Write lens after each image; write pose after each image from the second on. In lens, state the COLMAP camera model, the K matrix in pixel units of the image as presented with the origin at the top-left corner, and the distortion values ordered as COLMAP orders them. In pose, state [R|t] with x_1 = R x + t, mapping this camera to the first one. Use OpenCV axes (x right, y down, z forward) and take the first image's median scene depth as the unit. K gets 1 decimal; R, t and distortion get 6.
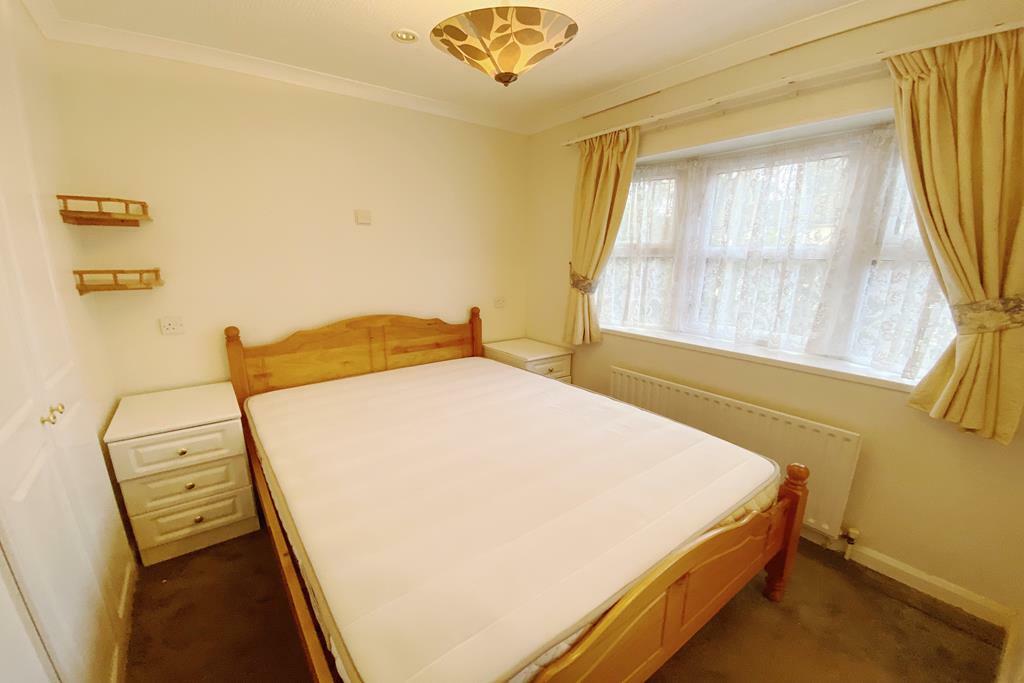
lens RADIAL K [[410.5, 0, 512.4], [0, 410.5, 348.5], [0, 0, 1]] dist [0.006055, -0.009521]
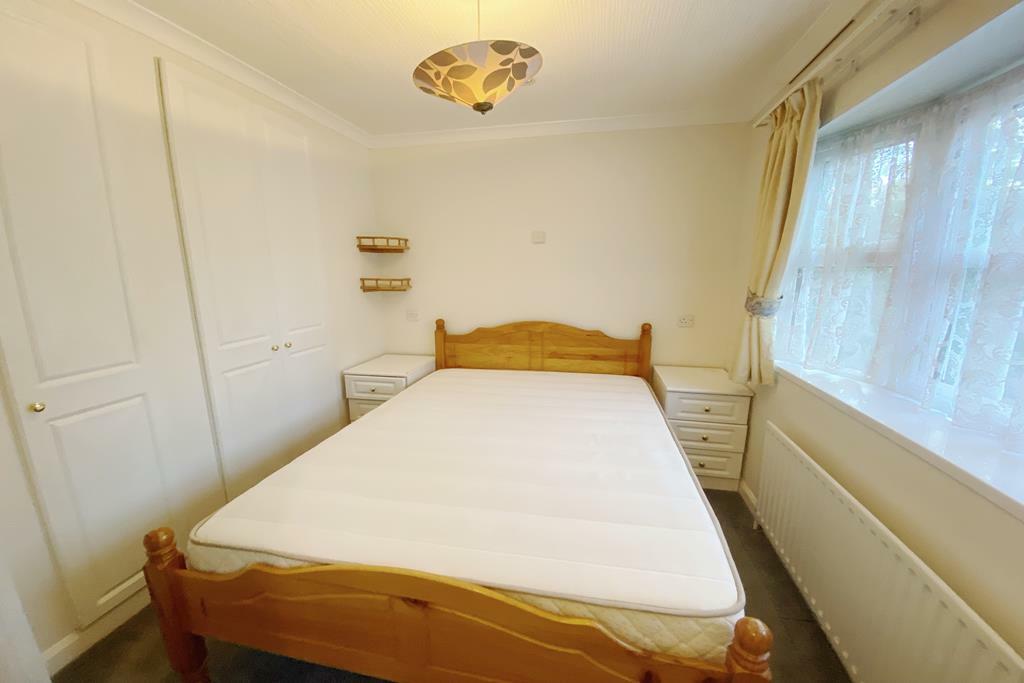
lens RADIAL K [[410.5, 0, 512.7], [0, 410.5, 342.1], [0, 0, 1]] dist [0.006055, -0.009521]
pose [[0.662704, 0.118613, -0.739429, 0.487141], [-0.161267, 0.986815, 0.013762, -0.029376], [0.731311, 0.110125, 0.673094, 0.195498]]
